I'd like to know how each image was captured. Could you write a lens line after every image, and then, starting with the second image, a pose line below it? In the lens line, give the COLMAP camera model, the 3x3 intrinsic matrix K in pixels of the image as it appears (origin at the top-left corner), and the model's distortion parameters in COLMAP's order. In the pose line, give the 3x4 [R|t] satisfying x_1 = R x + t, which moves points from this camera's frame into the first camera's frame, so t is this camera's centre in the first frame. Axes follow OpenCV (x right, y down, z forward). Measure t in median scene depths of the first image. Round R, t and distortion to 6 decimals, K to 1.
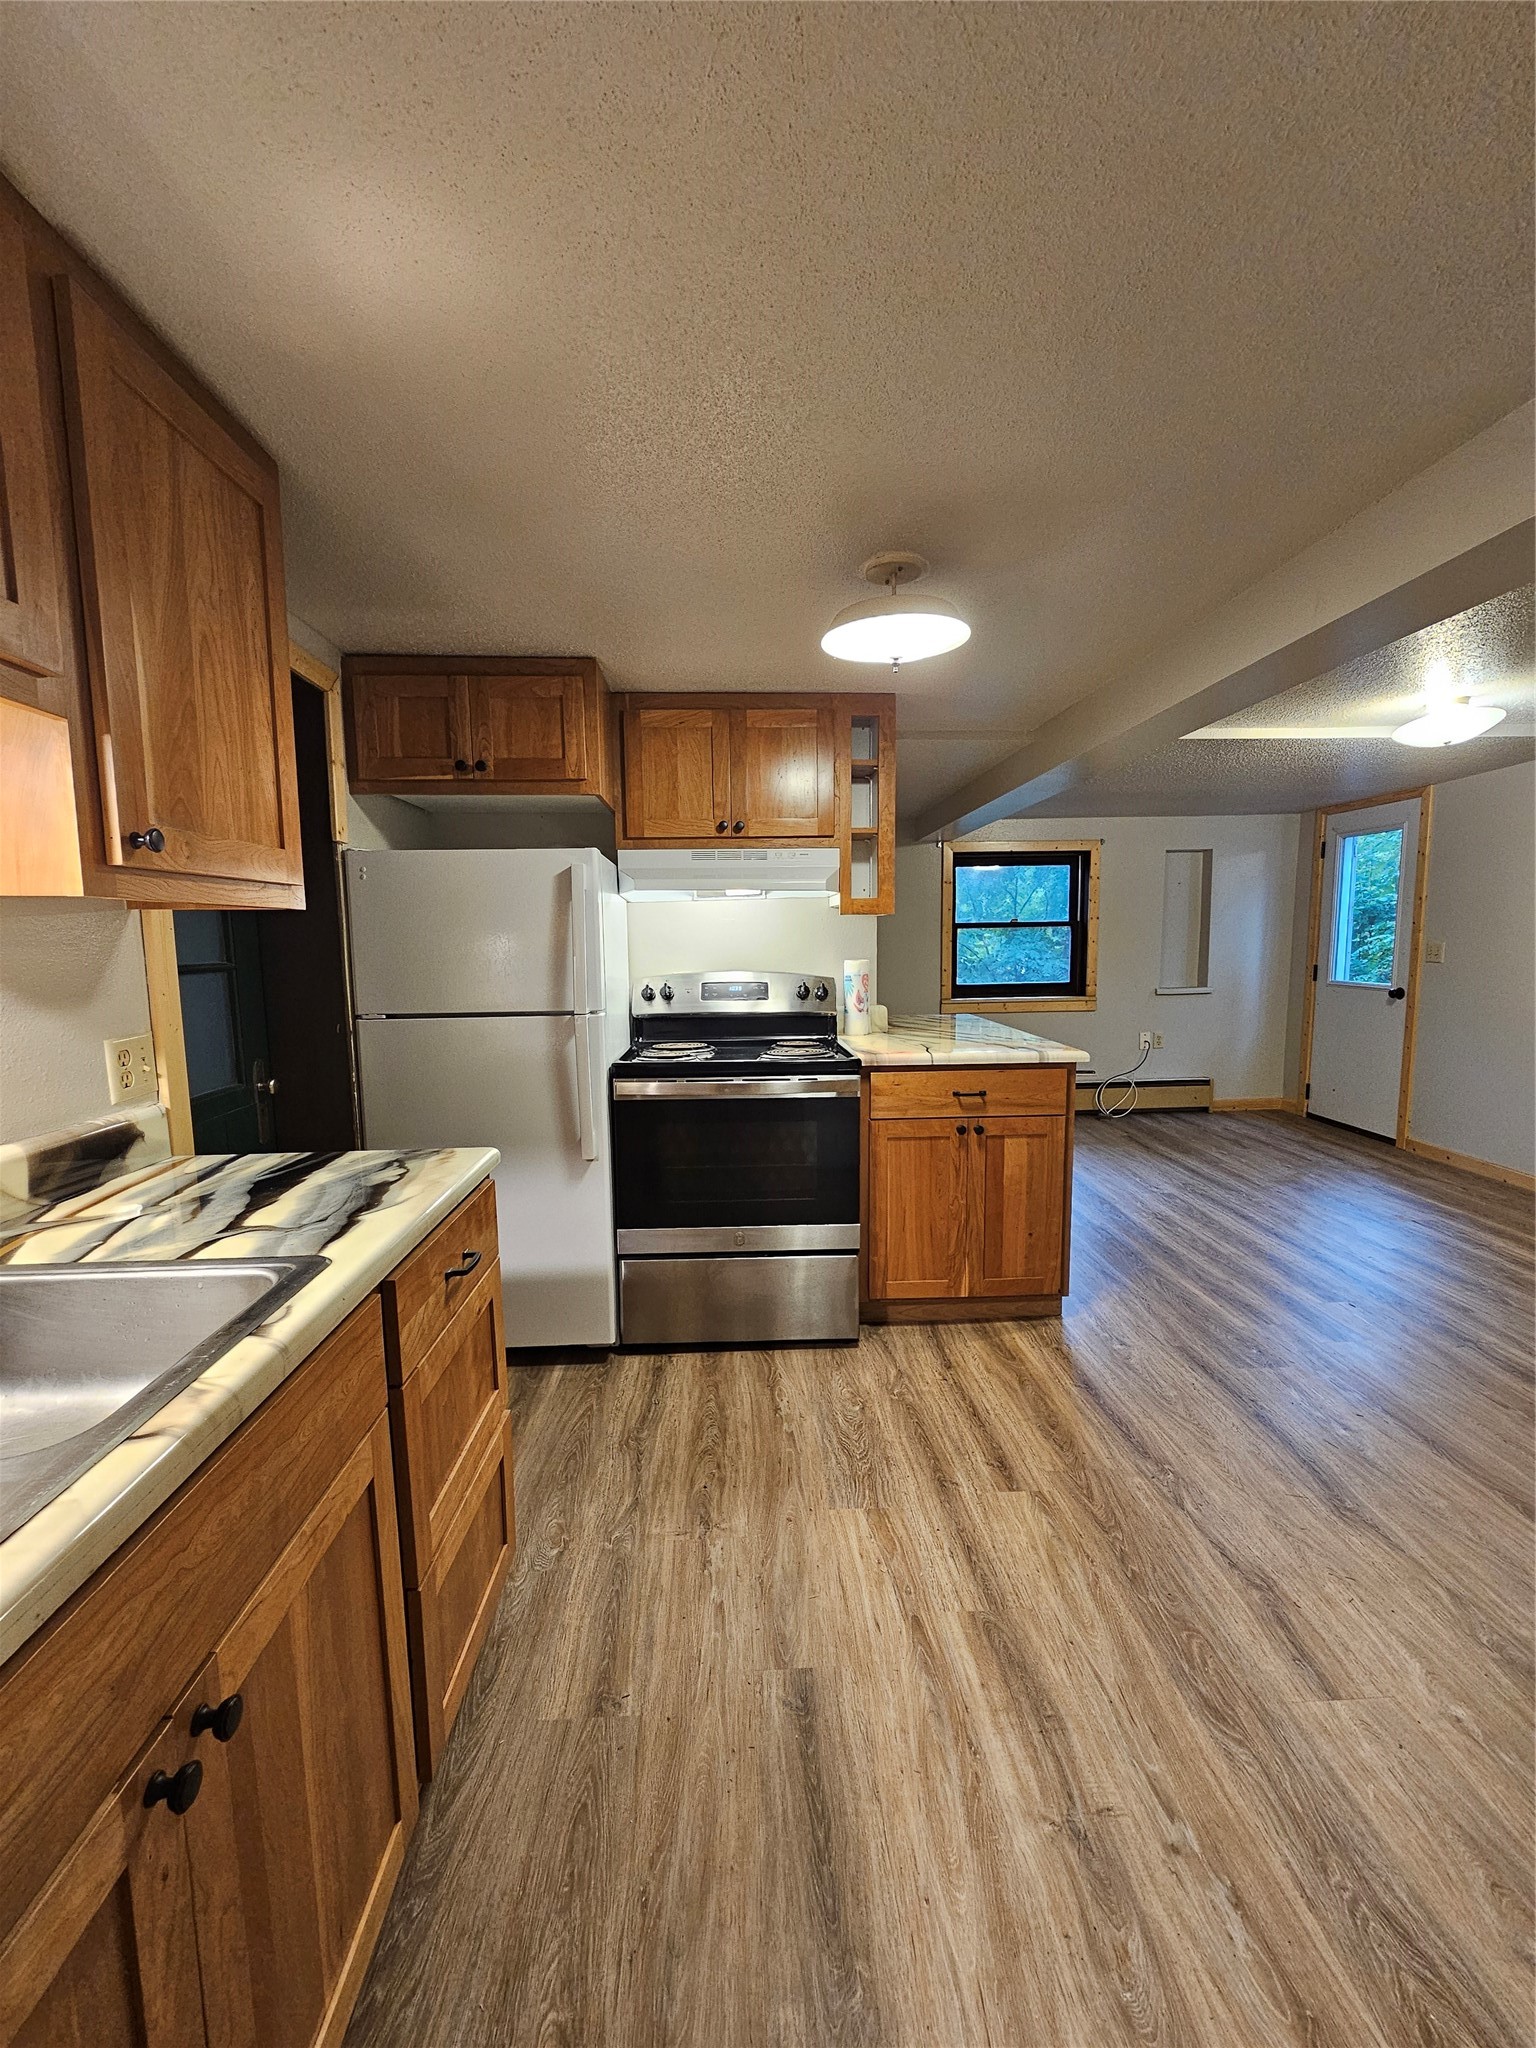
lens RADIAL K [[836.1, 0, 763.5], [0, 836.1, 1033.1], [0, 0, 1]] dist [-0.002101, 0.000098]
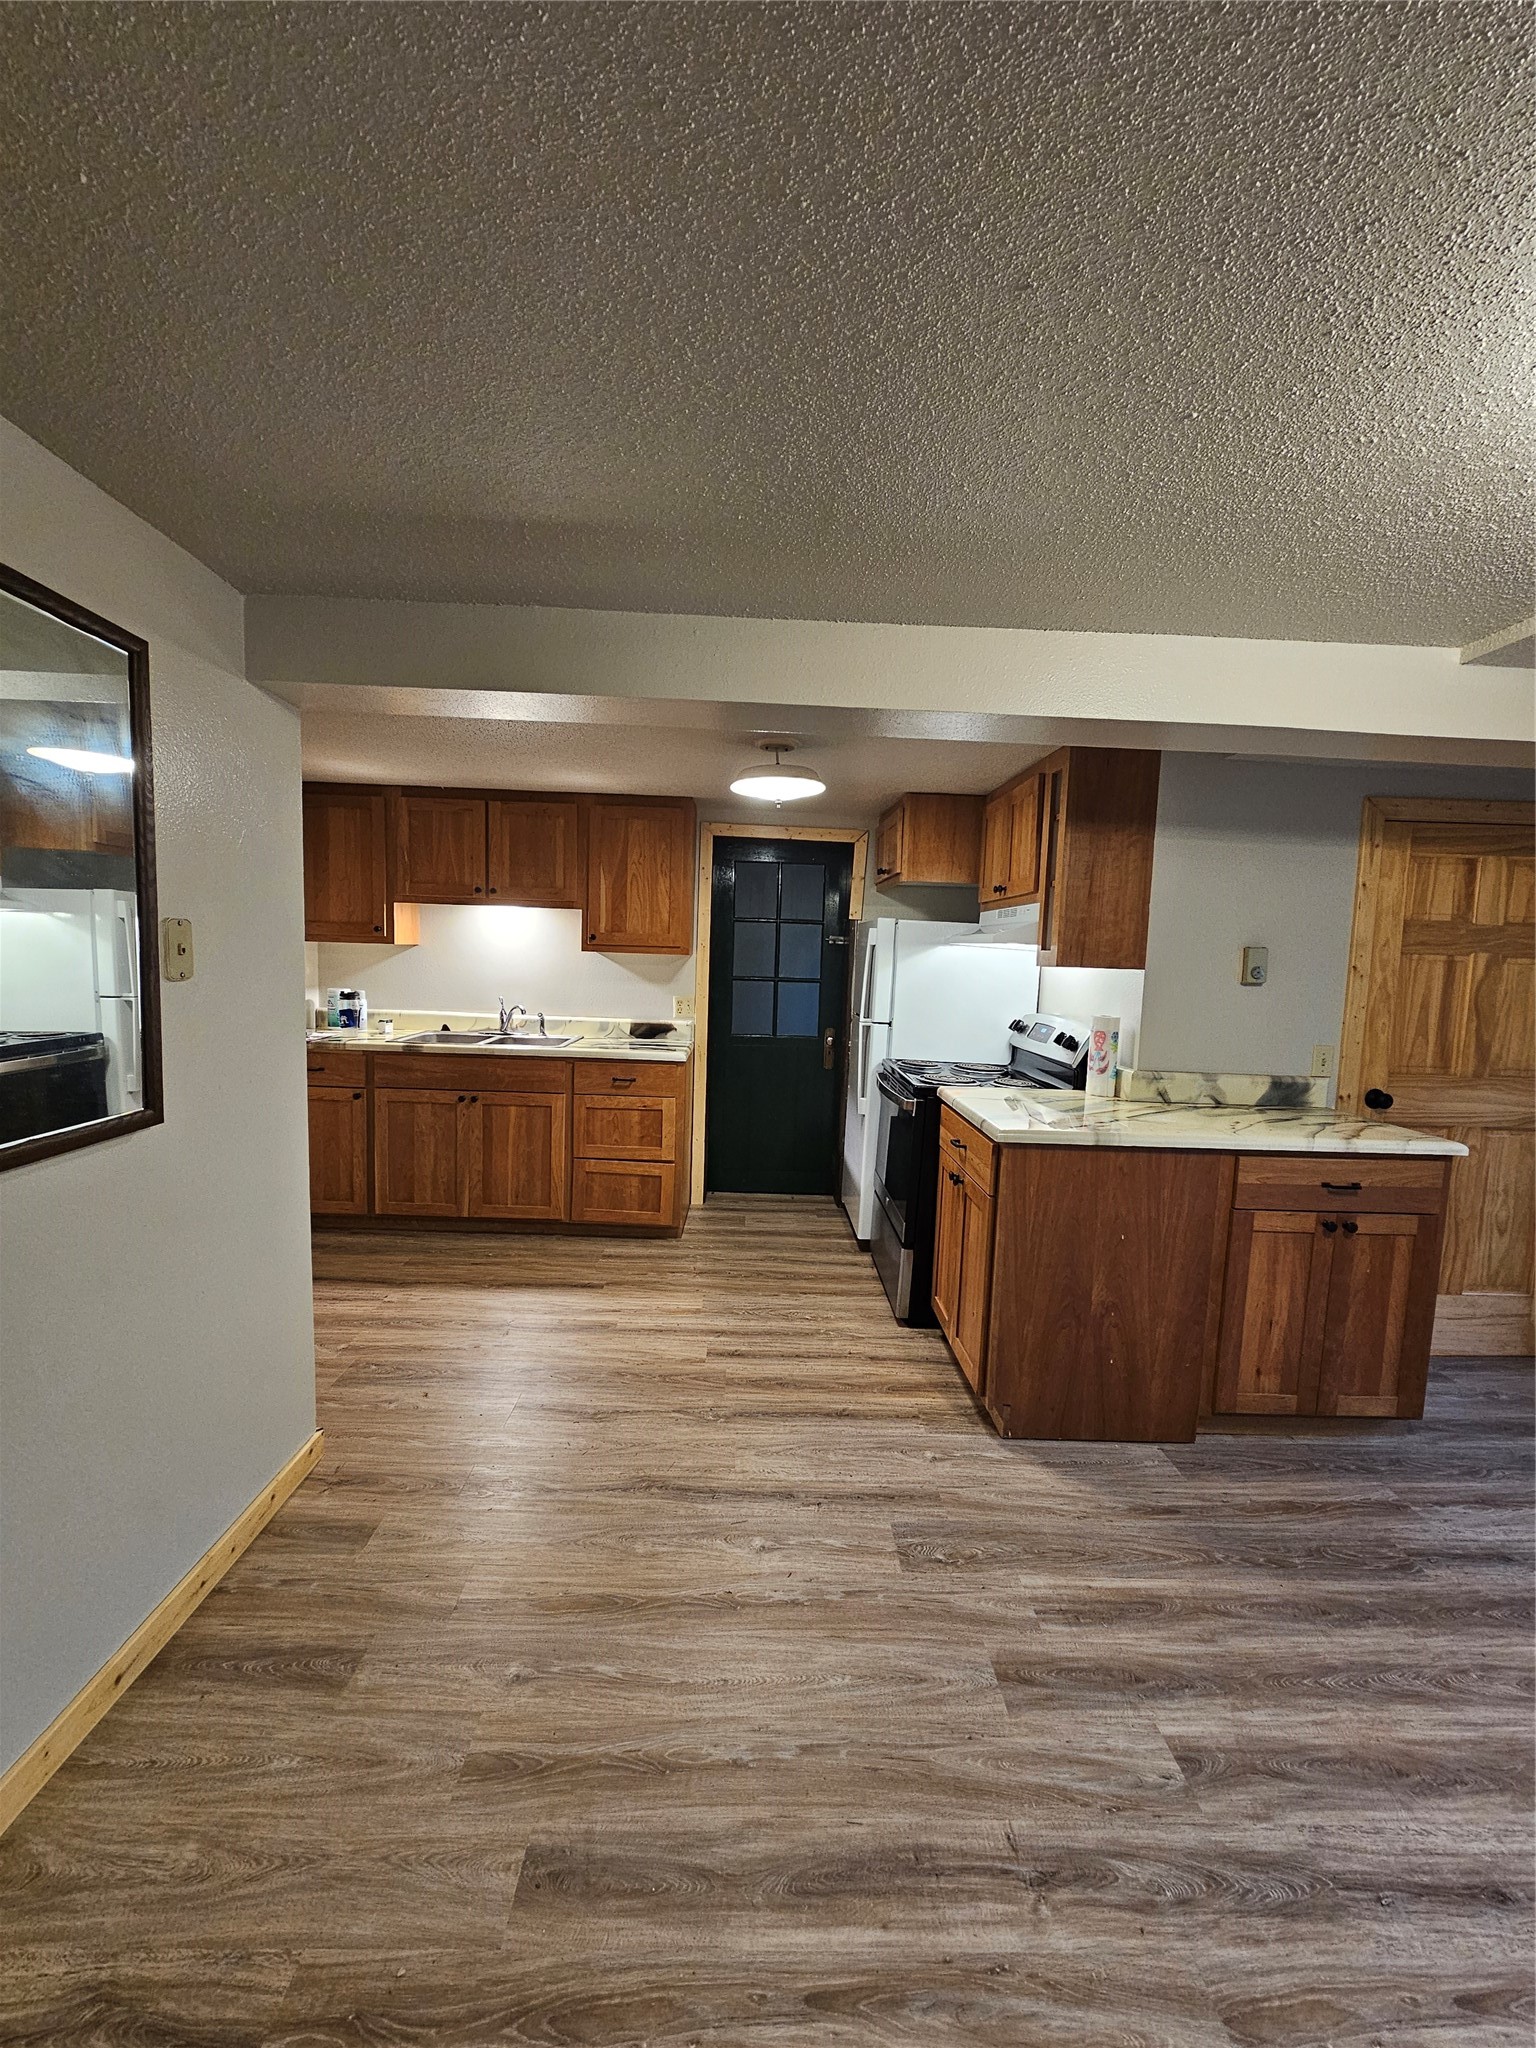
lens RADIAL K [[833.4, 0, 764.4], [0, 833.4, 1030.4], [0, 0, 1]] dist [-0.000951, -0.000329]
pose [[-0.029448, 0.104570, -0.994081, 1.006132], [-0.149227, 0.982908, 0.107815, -0.110448], [0.988364, 0.151518, -0.013340, 0.611859]]
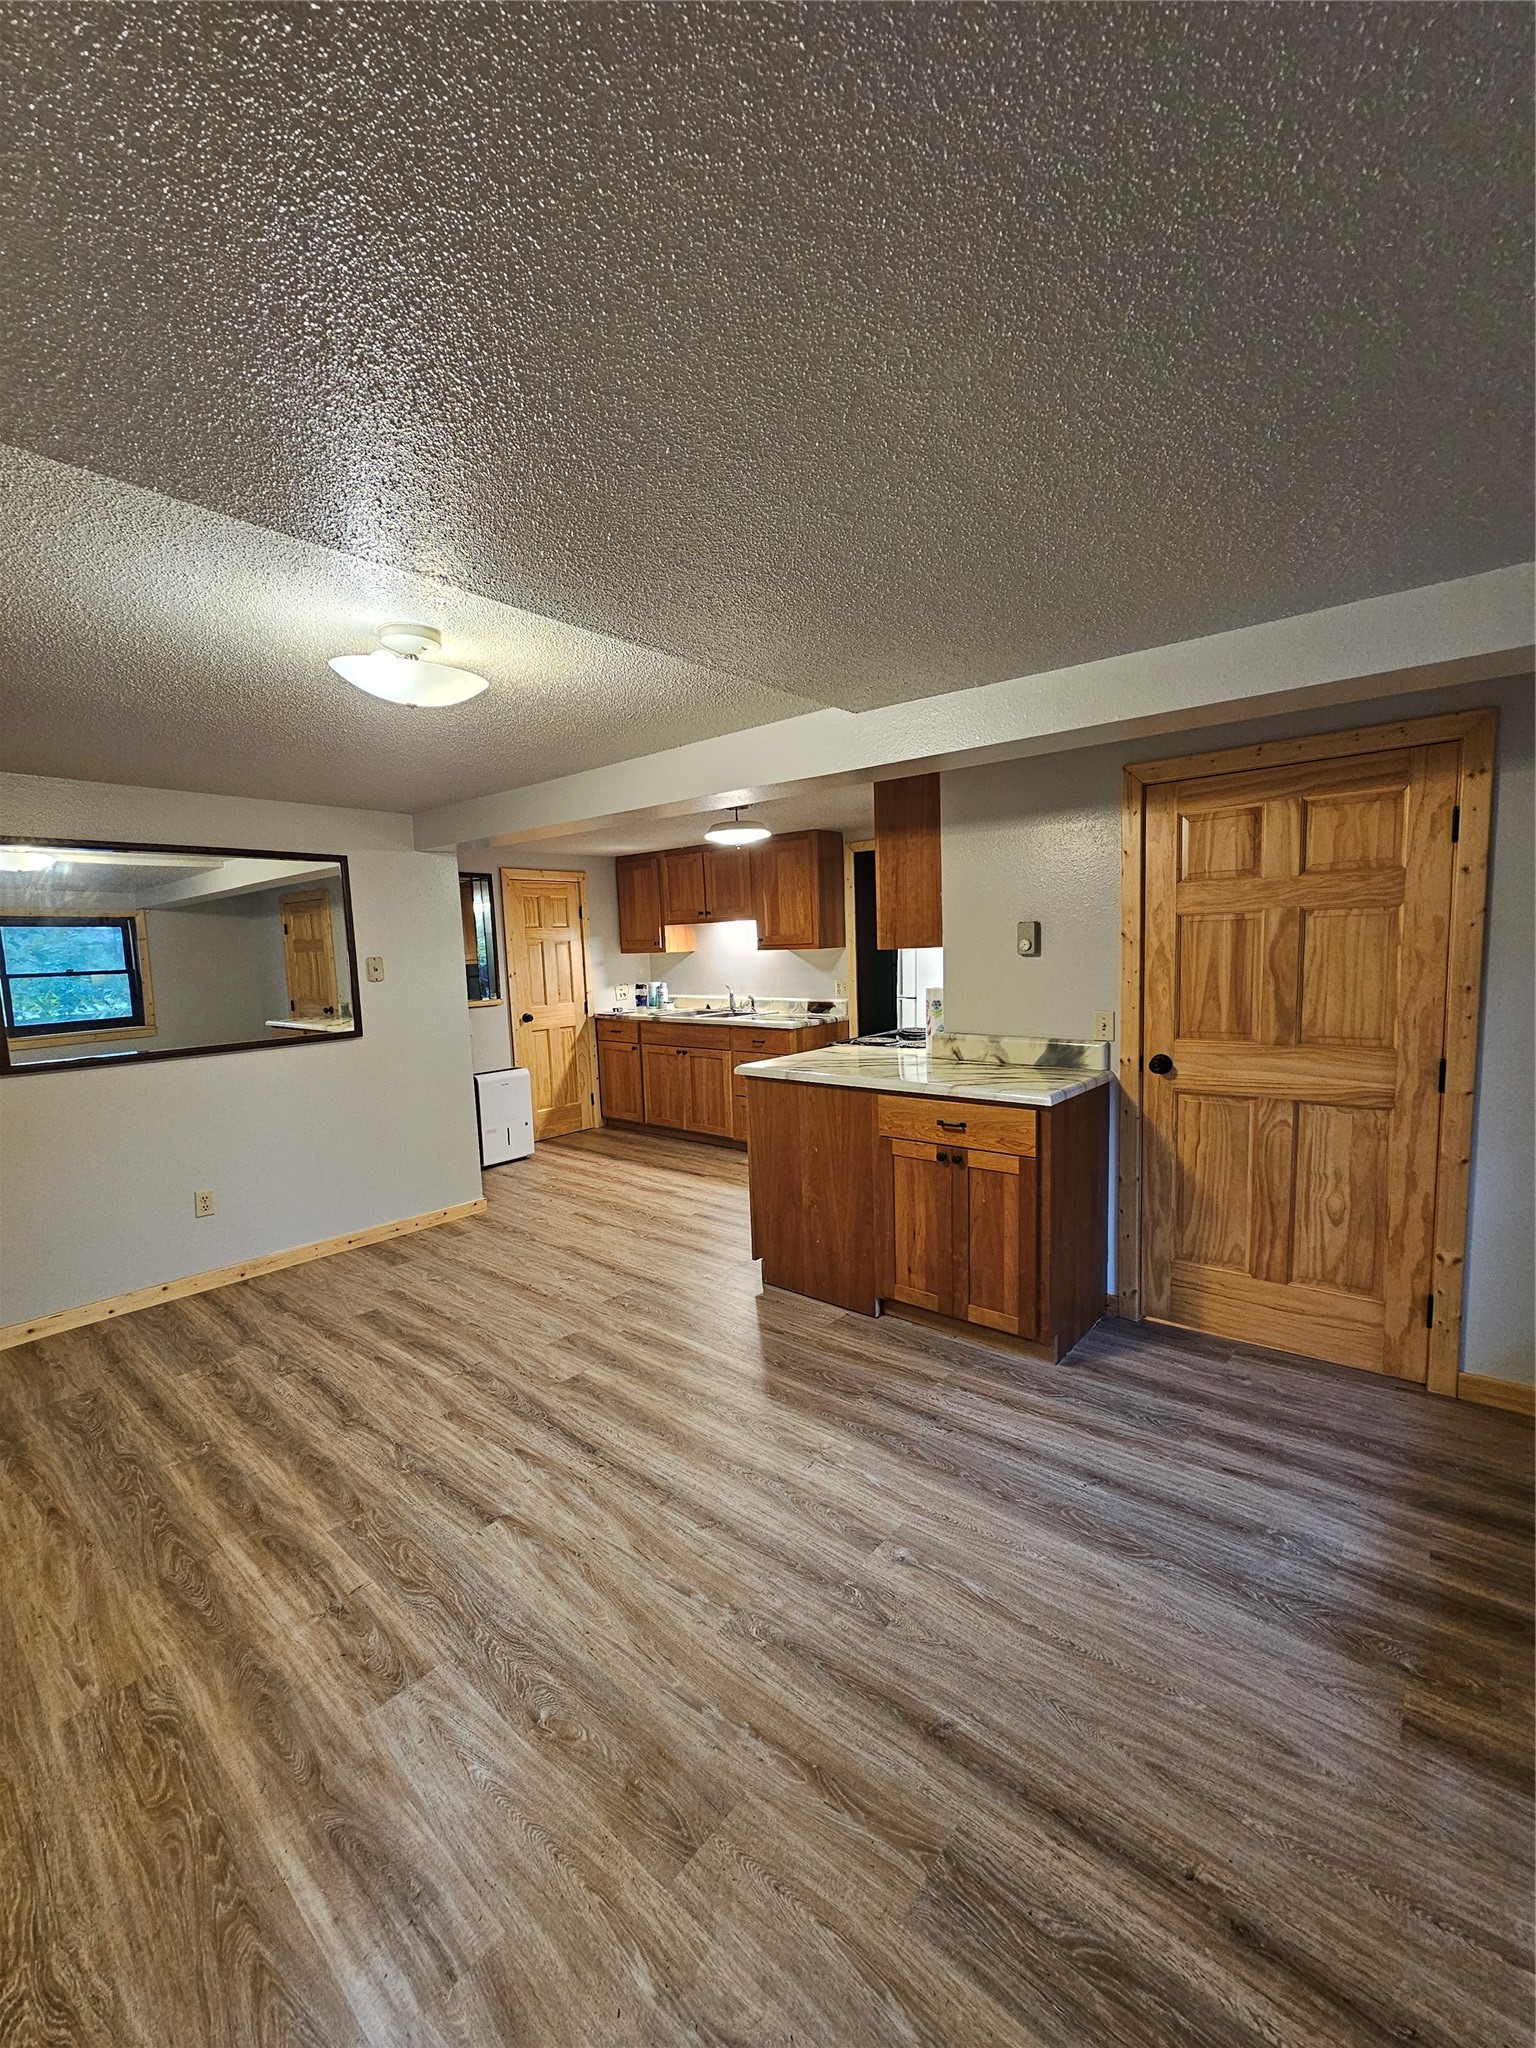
lens RADIAL K [[836.4, 0, 762.5], [0, 836.4, 1039.1], [0, 0, 1]] dist [-0.001704, 0.000906]
pose [[-0.685502, 0.120803, -0.717979, 1.033107], [-0.040545, 0.978275, 0.203310, -0.227221], [0.726941, 0.168480, -0.665711, 1.519307]]
